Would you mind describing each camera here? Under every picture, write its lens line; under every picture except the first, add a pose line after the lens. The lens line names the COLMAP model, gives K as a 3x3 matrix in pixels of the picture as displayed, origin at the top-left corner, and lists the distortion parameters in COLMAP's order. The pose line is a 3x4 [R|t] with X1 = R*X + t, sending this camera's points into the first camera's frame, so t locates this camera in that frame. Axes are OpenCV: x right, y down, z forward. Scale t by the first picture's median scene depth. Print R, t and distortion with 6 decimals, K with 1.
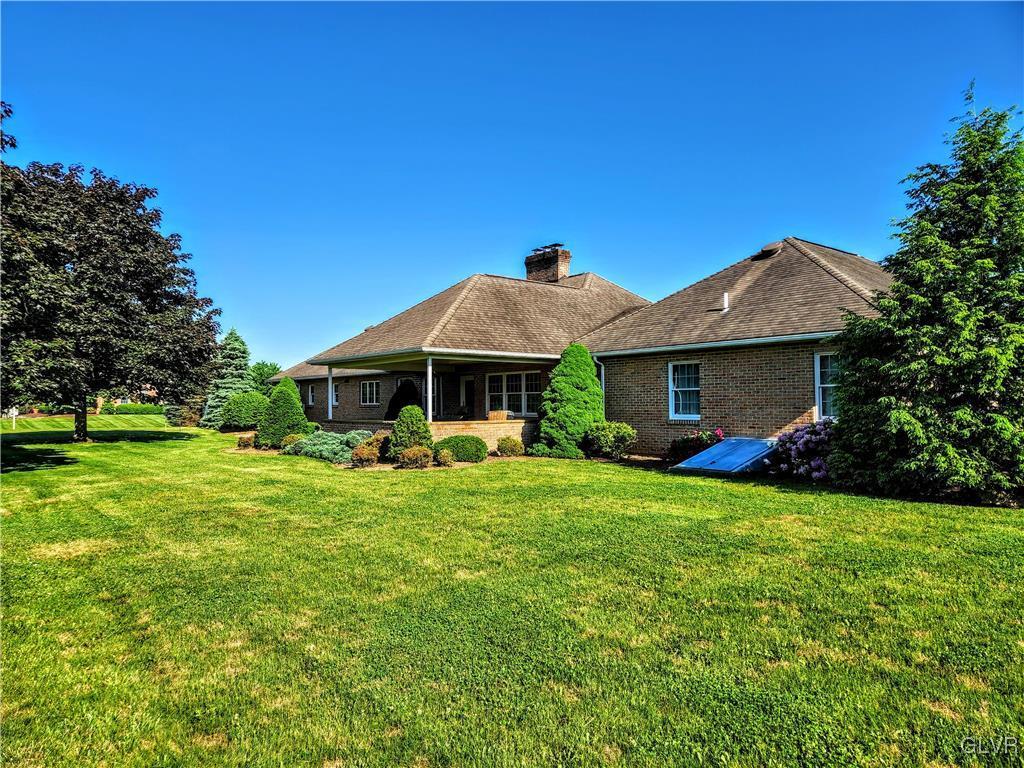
lens RADIAL K [[679.5, 0, 512.1], [0, 679.5, 386.1], [0, 0, 1]] dist [0.050940, -0.033796]
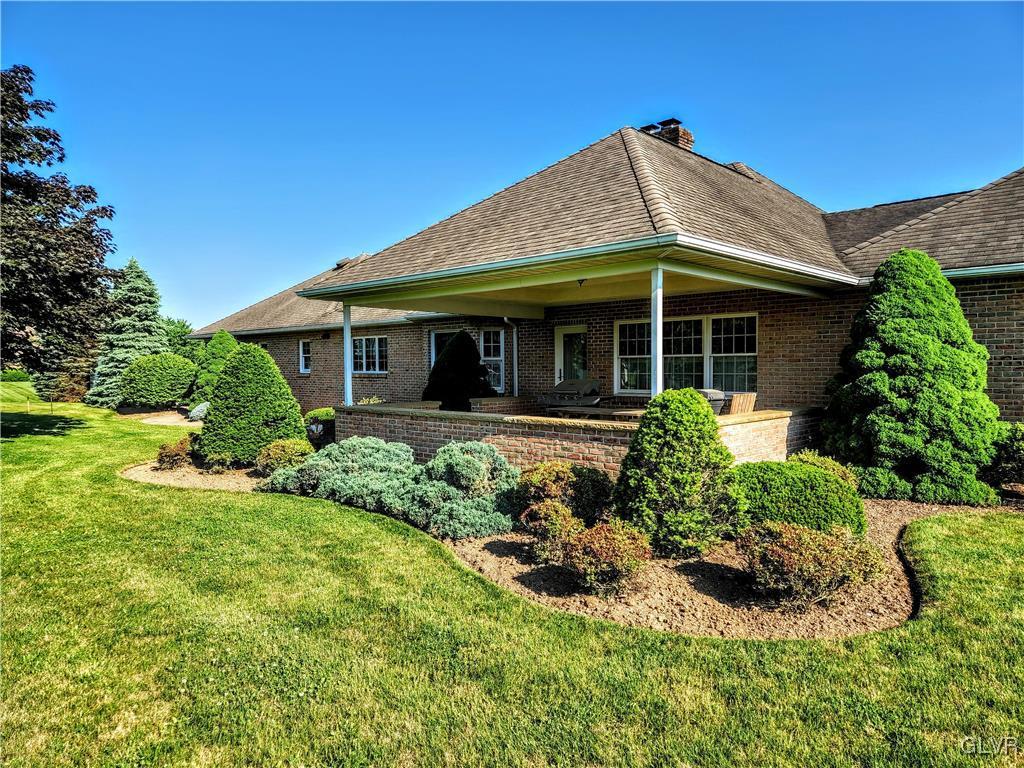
lens RADIAL K [[679.5, 0, 515.2], [0, 679.5, 387.5], [0, 0, 1]] dist [0.050940, -0.033796]
pose [[0.992628, -0.003587, 0.121146, -0.162232], [-0.003230, 0.998424, 0.056027, 0.004786], [-0.121156, -0.056005, 0.991052, 0.382077]]
